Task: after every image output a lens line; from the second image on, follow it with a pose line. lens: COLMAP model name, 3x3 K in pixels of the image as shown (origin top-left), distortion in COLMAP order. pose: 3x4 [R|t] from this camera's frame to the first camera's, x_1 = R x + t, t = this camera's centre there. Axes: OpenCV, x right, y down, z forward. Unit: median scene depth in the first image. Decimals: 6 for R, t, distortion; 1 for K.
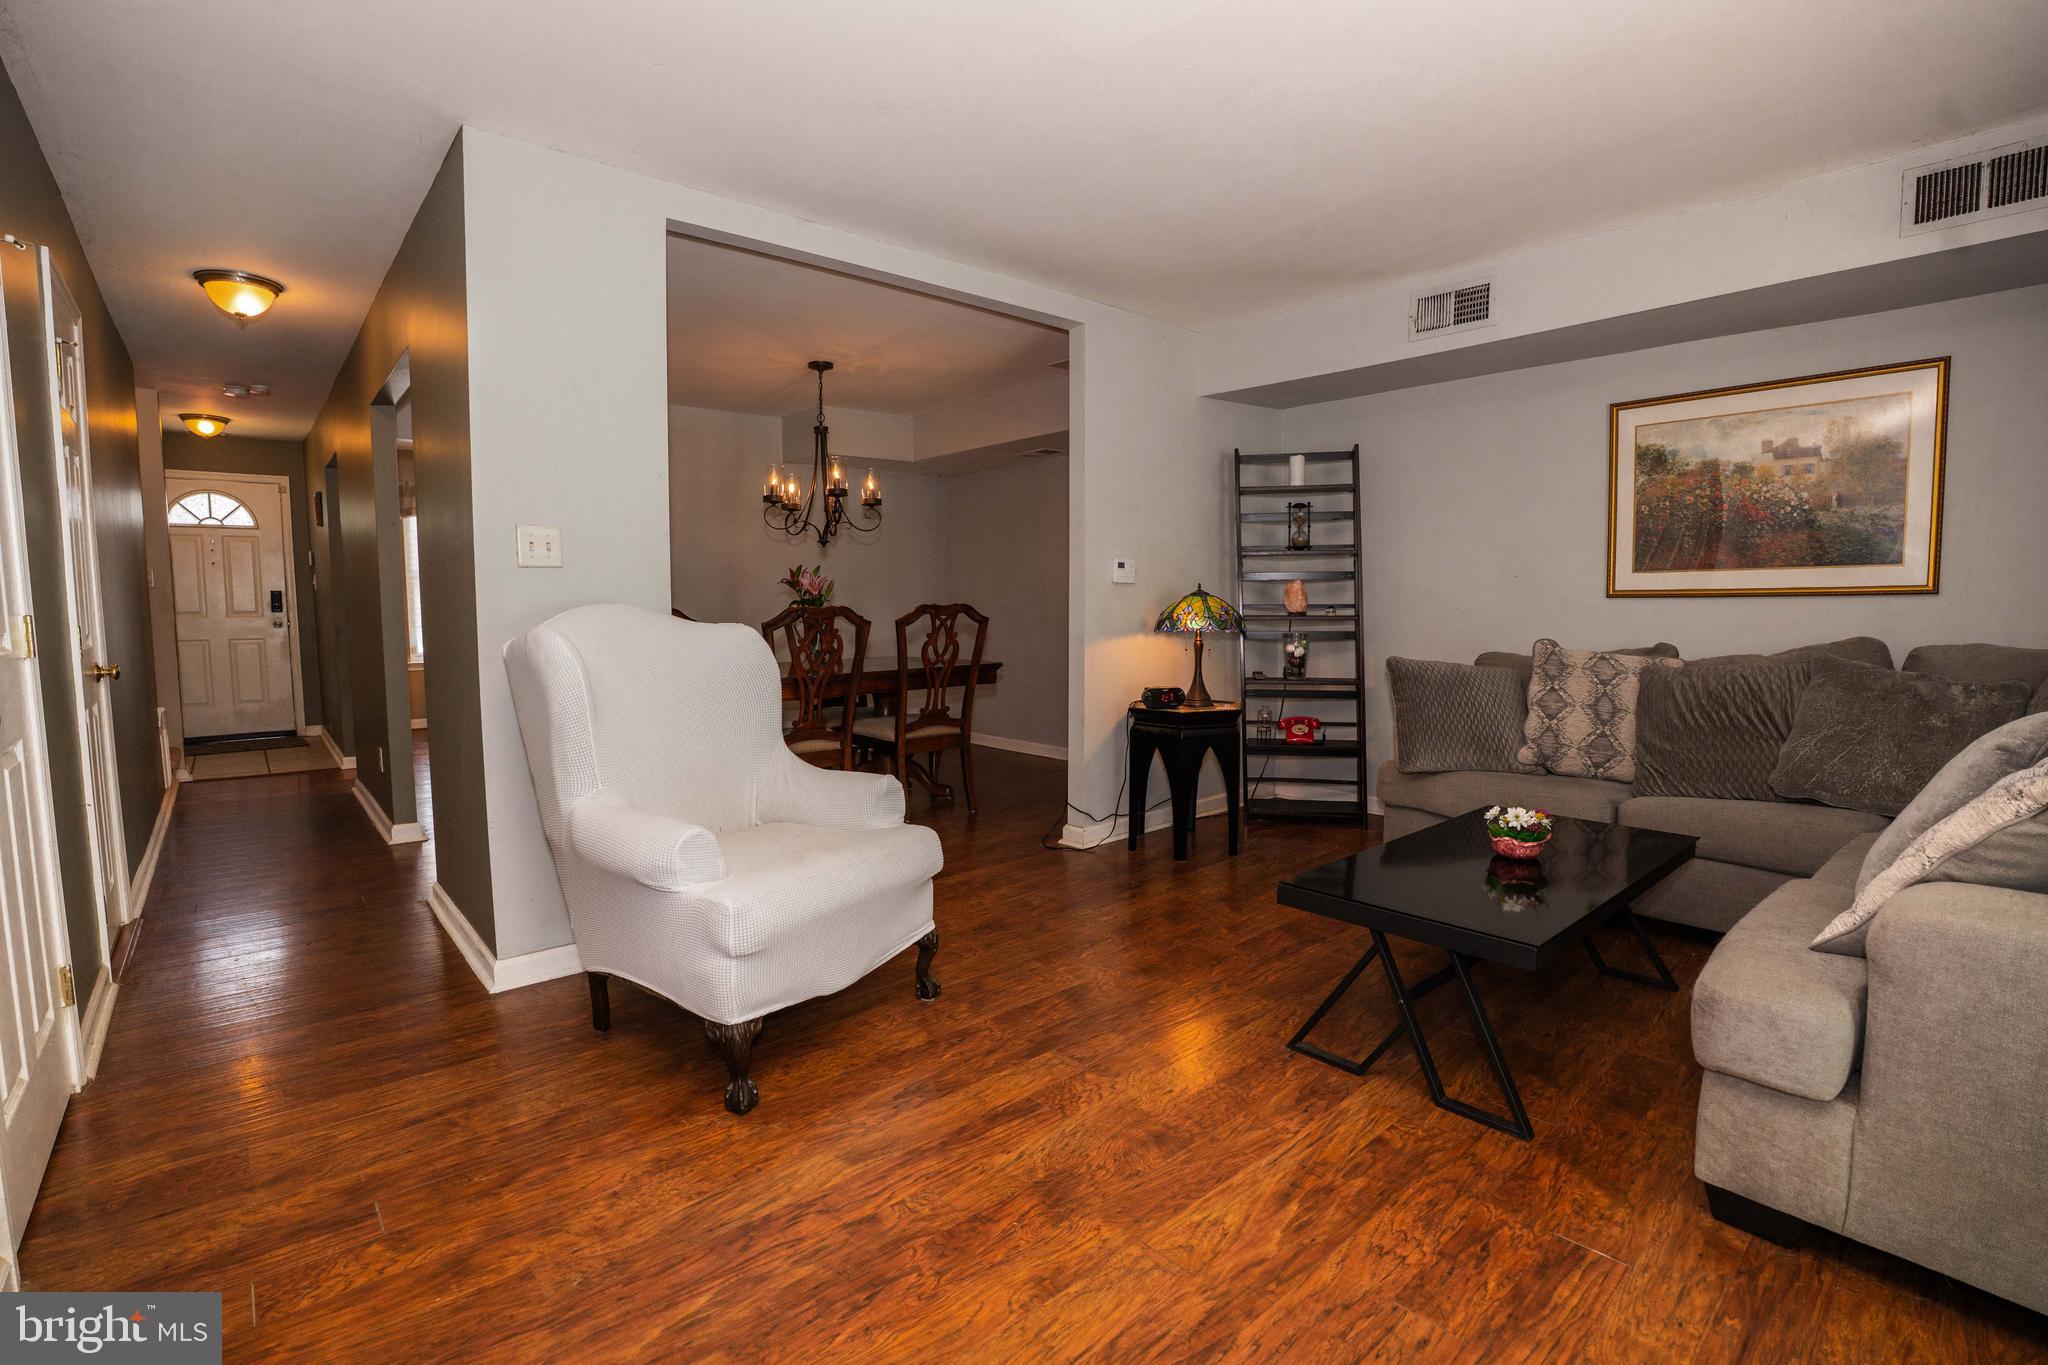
lens RADIAL K [[938.8, 0, 1027.1], [0, 938.8, 681.9], [0, 0, 1]] dist [-0.071487, 0.018426]
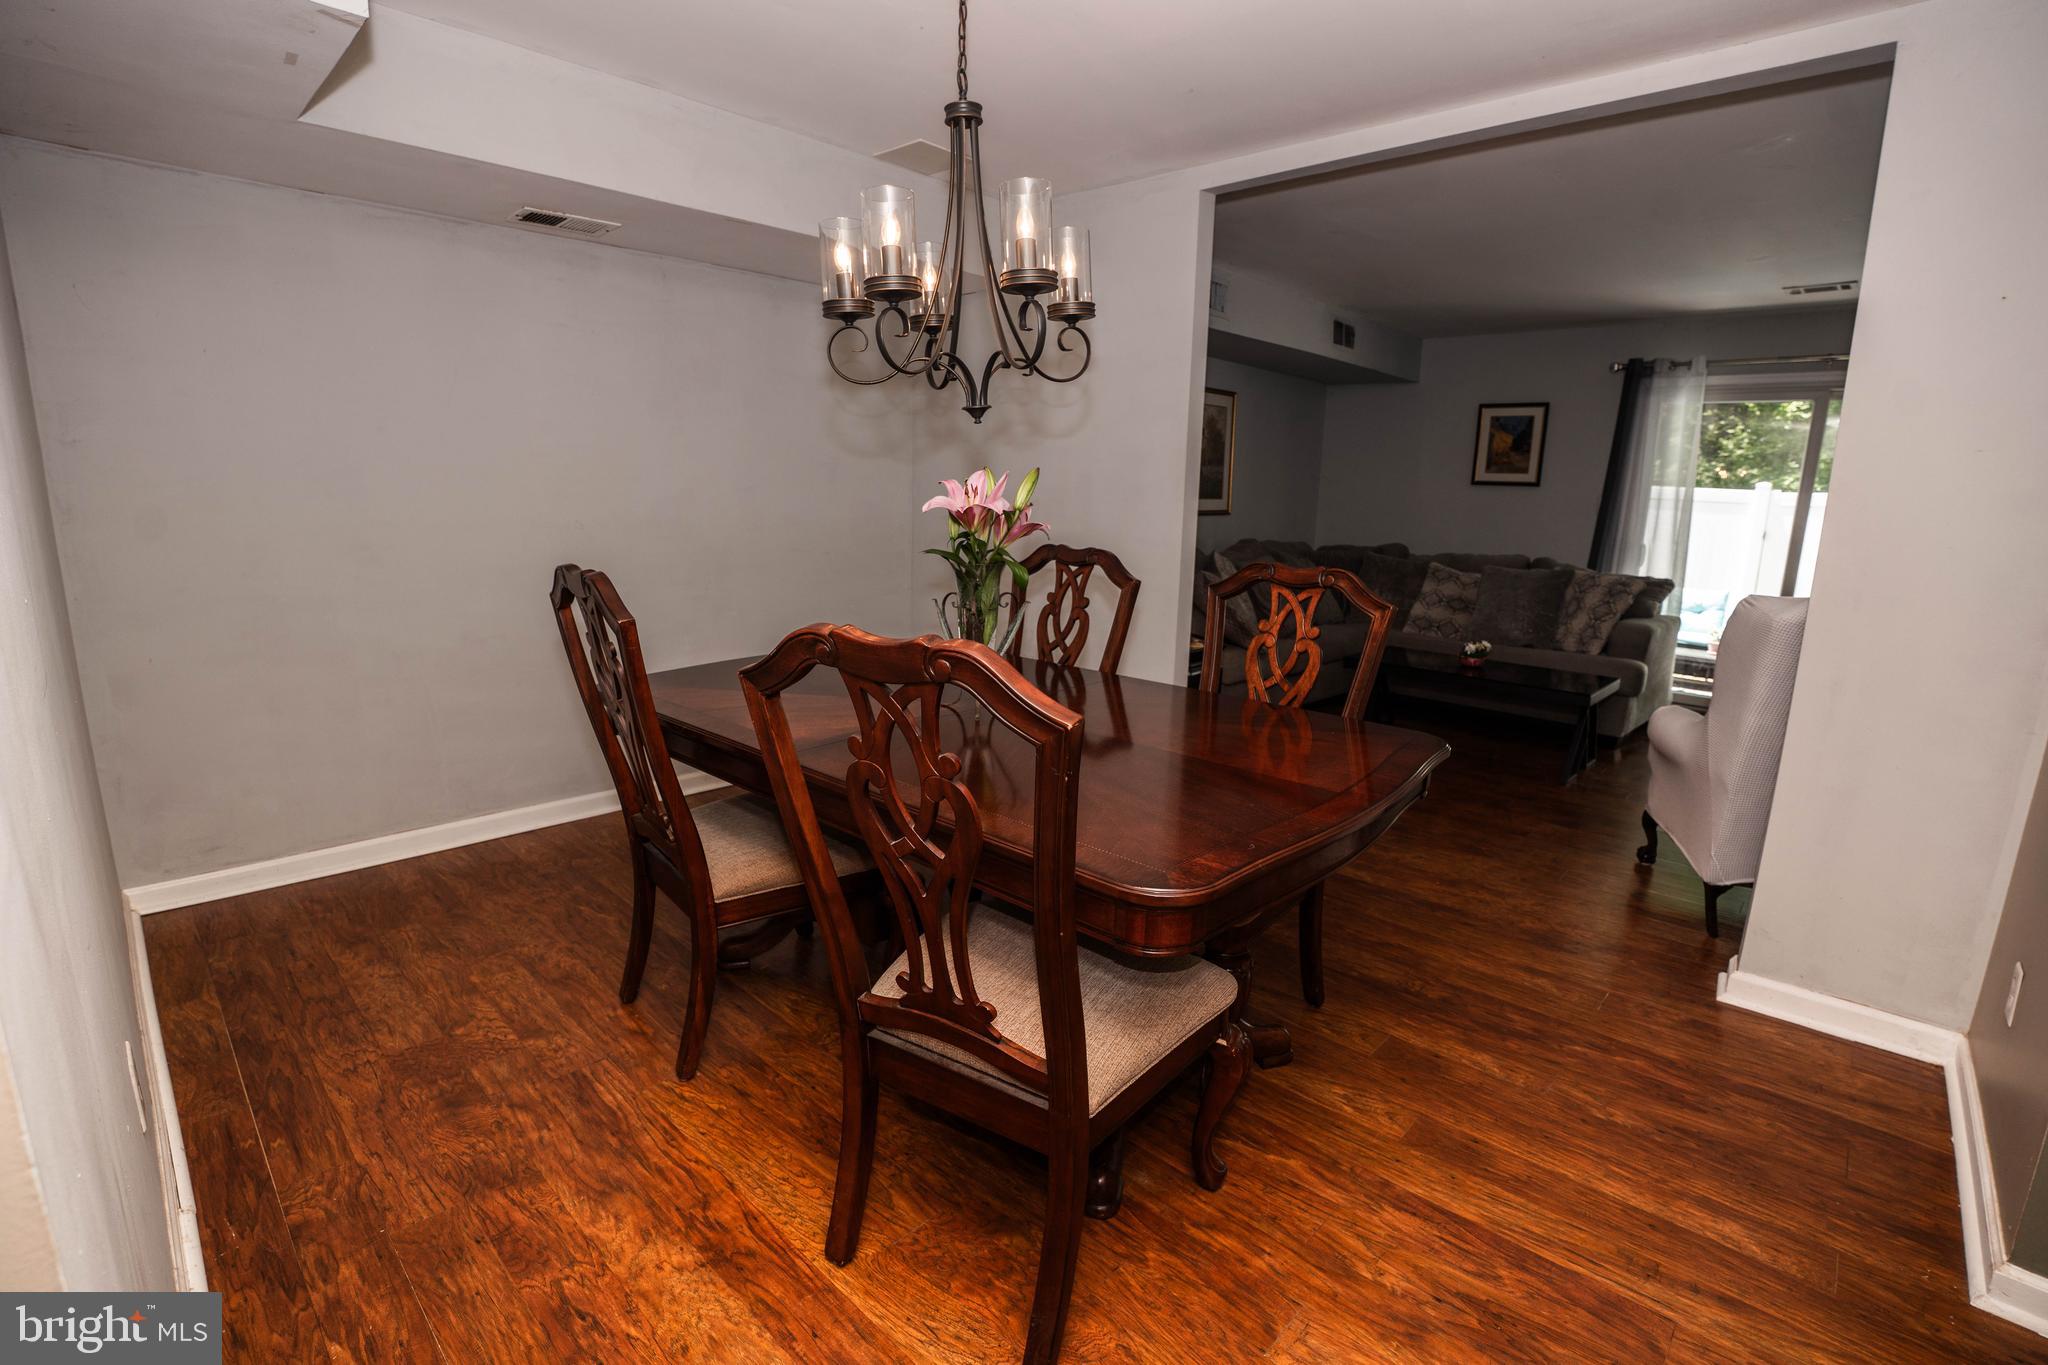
lens RADIAL K [[938.8, 0, 1022.5], [0, 938.8, 692.4], [0, 0, 1]] dist [-0.071487, 0.018426]
pose [[-0.082756, -0.206216, 0.975001, -1.295267], [0.063181, 0.975303, 0.211643, -0.229634], [-0.994565, 0.079116, -0.067683, 2.044374]]
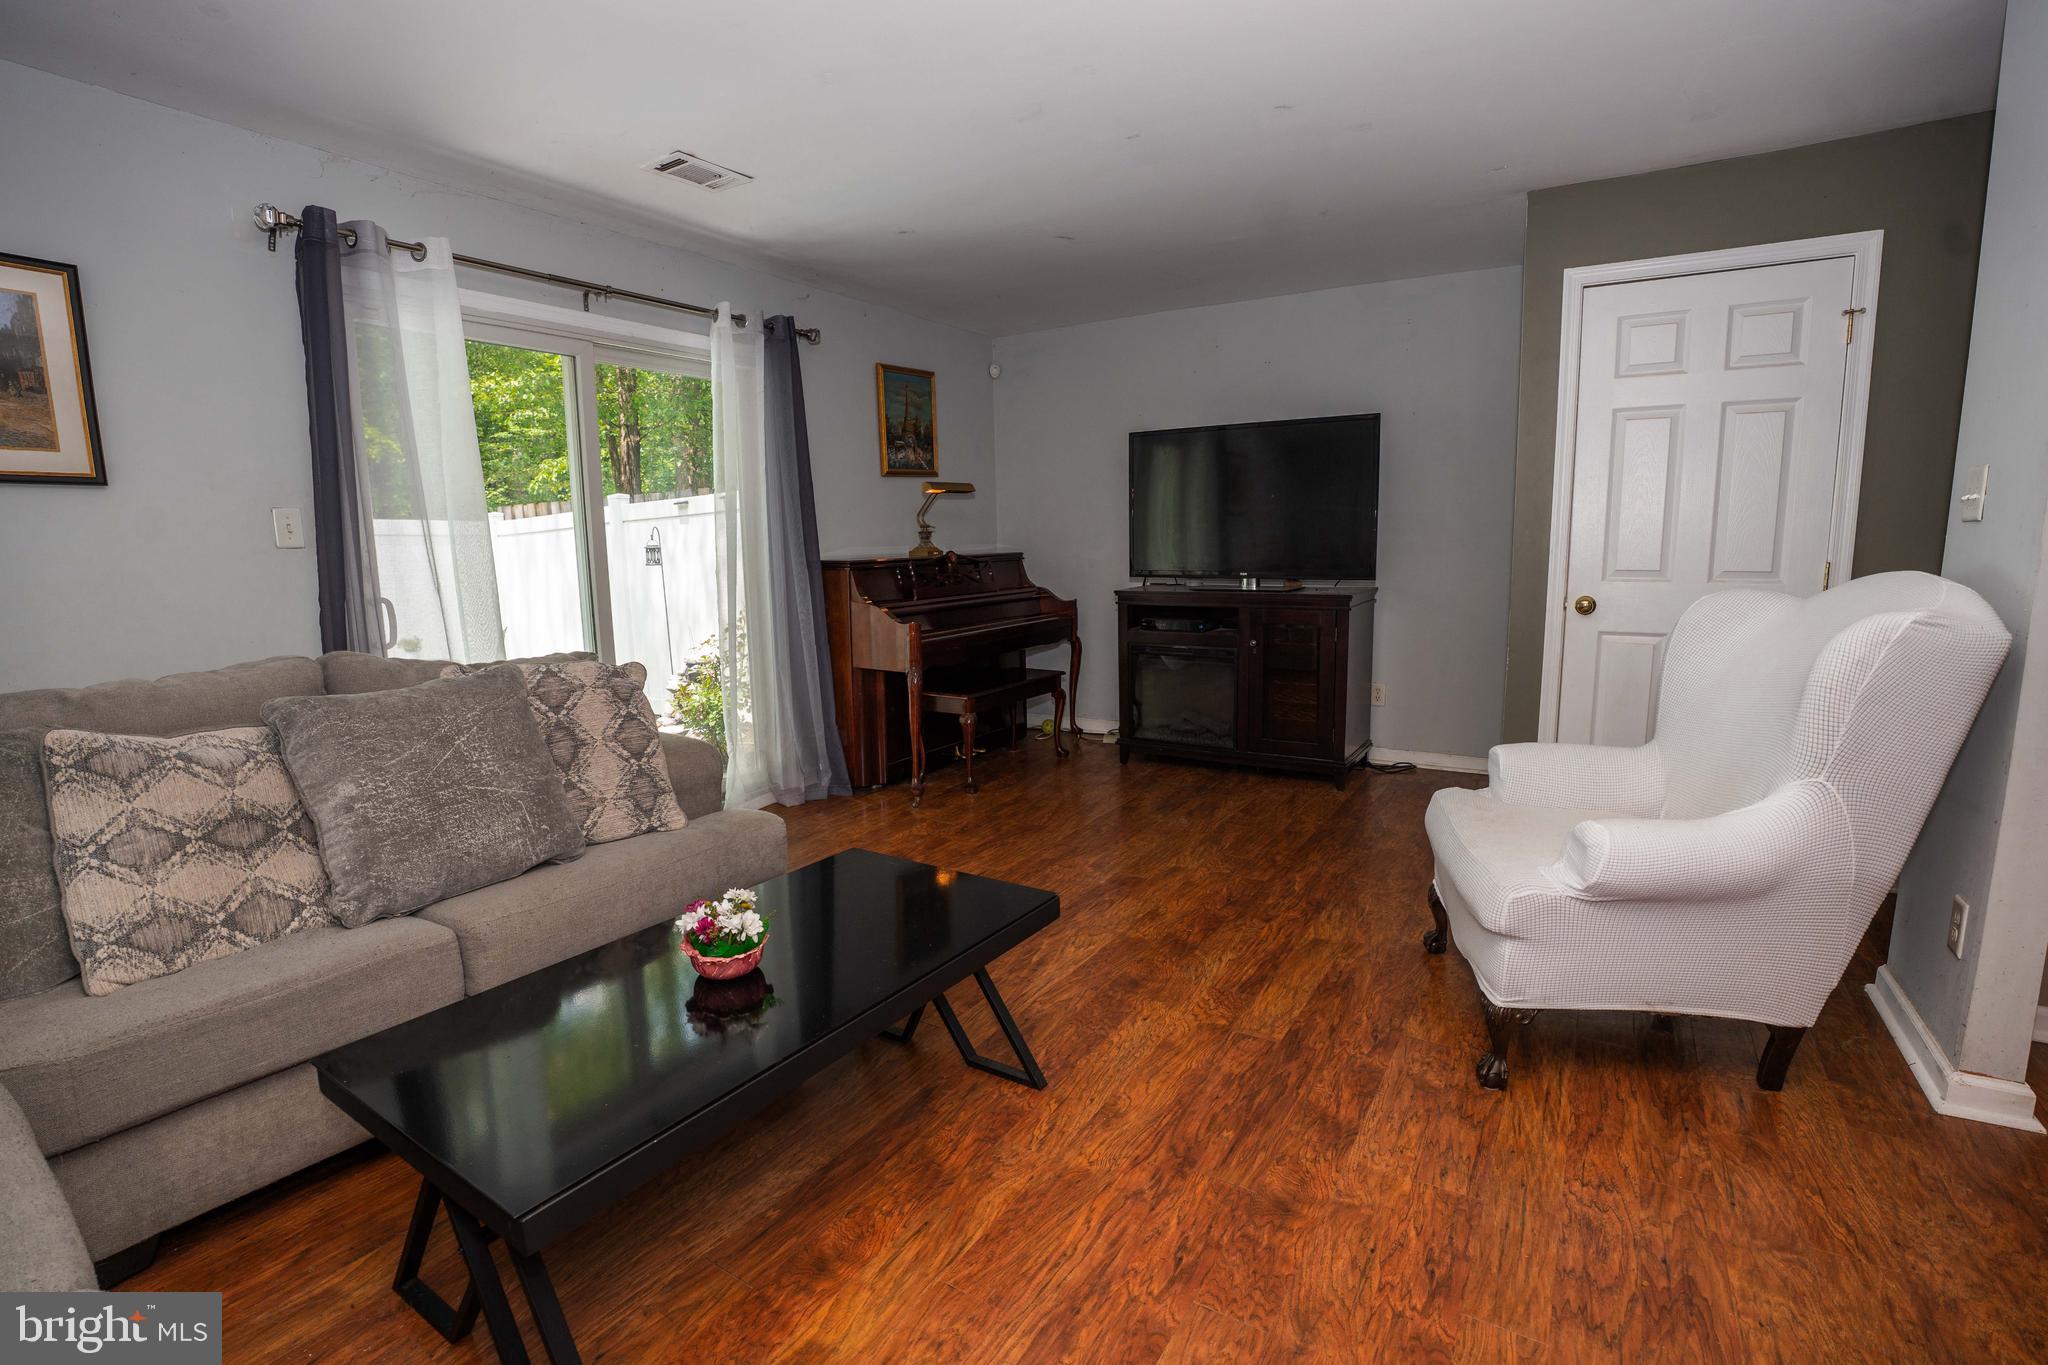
lens RADIAL K [[938.8, 0, 1020.6], [0, 938.8, 694.0], [0, 0, 1]] dist [-0.071487, 0.018426]
pose [[-0.962246, 0.064720, -0.264373, 0.481007], [-0.001658, 0.969906, 0.243473, -0.175006], [0.272175, 0.234719, -0.933181, 1.617137]]
